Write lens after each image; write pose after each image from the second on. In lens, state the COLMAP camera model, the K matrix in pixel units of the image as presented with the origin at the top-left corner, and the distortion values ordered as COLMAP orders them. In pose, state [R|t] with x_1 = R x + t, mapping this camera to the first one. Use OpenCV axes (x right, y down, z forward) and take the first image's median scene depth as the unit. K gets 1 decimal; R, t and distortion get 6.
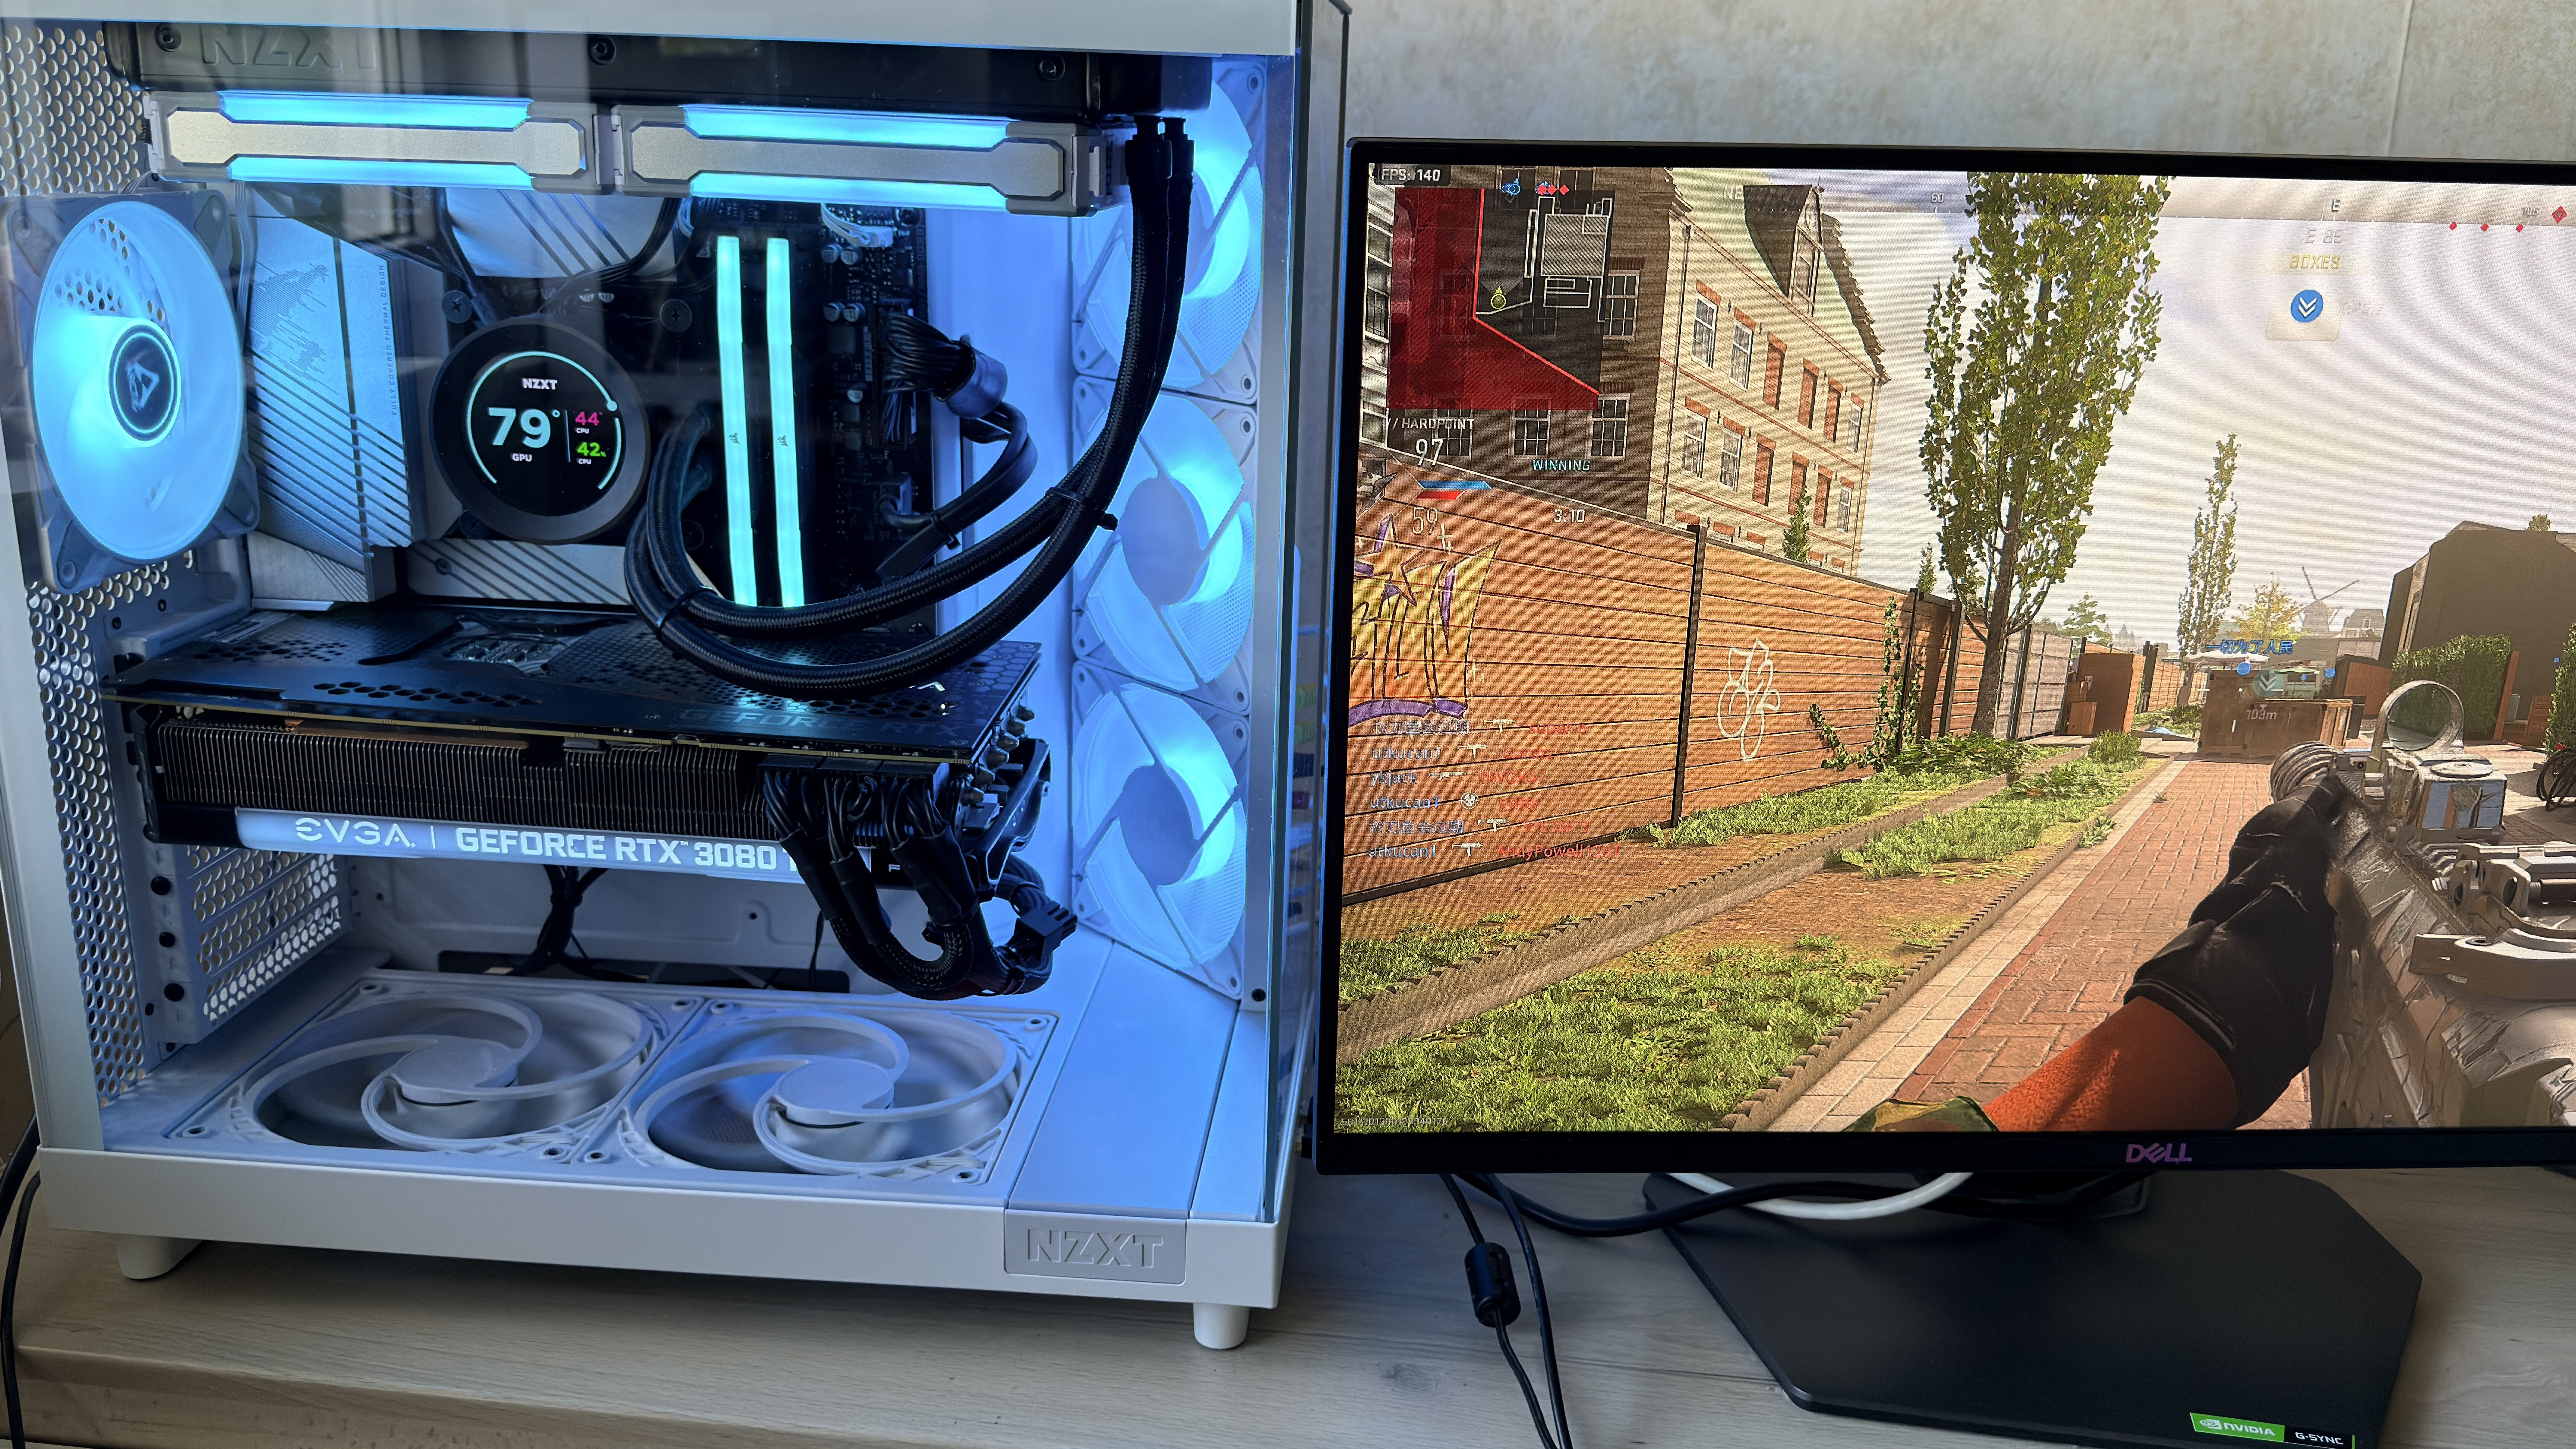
lens RADIAL K [[2032.0, 0, 1288.0], [0, 2032.0, 724.5], [0, 0, 1]] dist [0.175592, -0.372557]
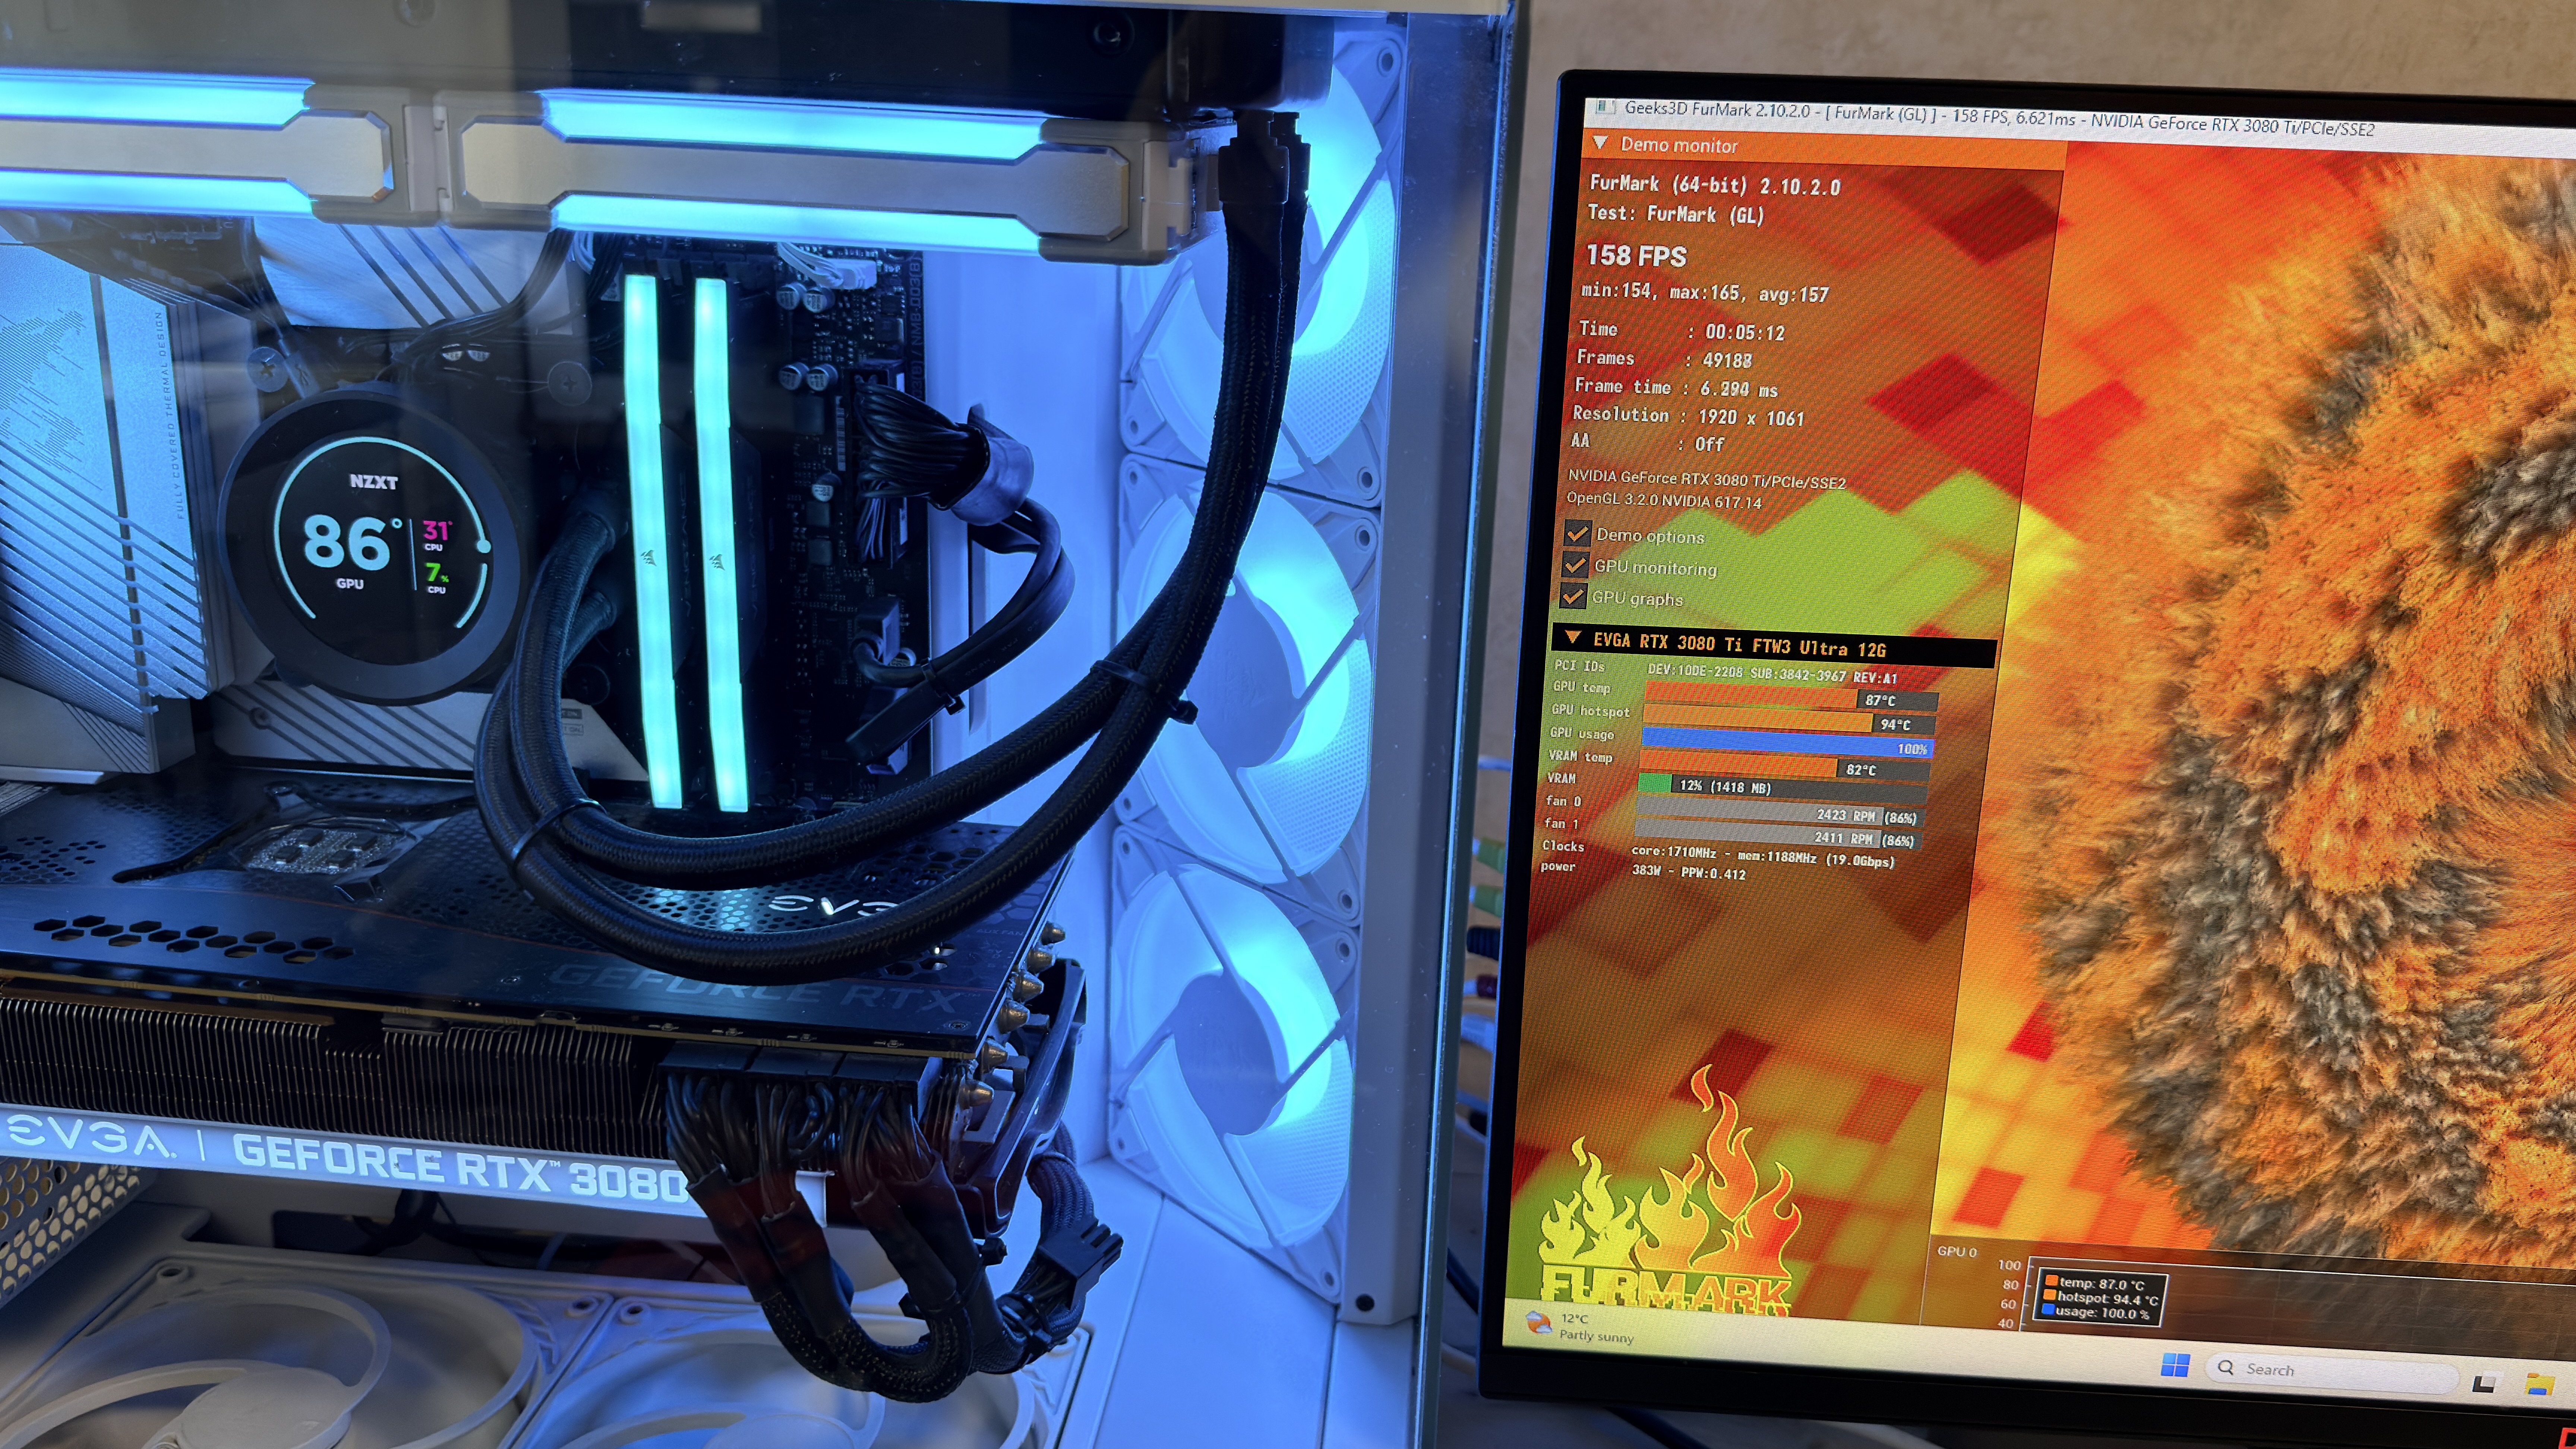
lens RADIAL K [[2062.4, 0, 1288.0], [0, 2062.4, 724.5], [0, 0, 1]] dist [0.113712, -0.204923]
pose [[0.999913, 0.009845, -0.008809, -0.041800], [-0.009813, 0.999945, 0.003741, -0.085777], [0.008846, -0.003654, 0.999954, 0.282833]]
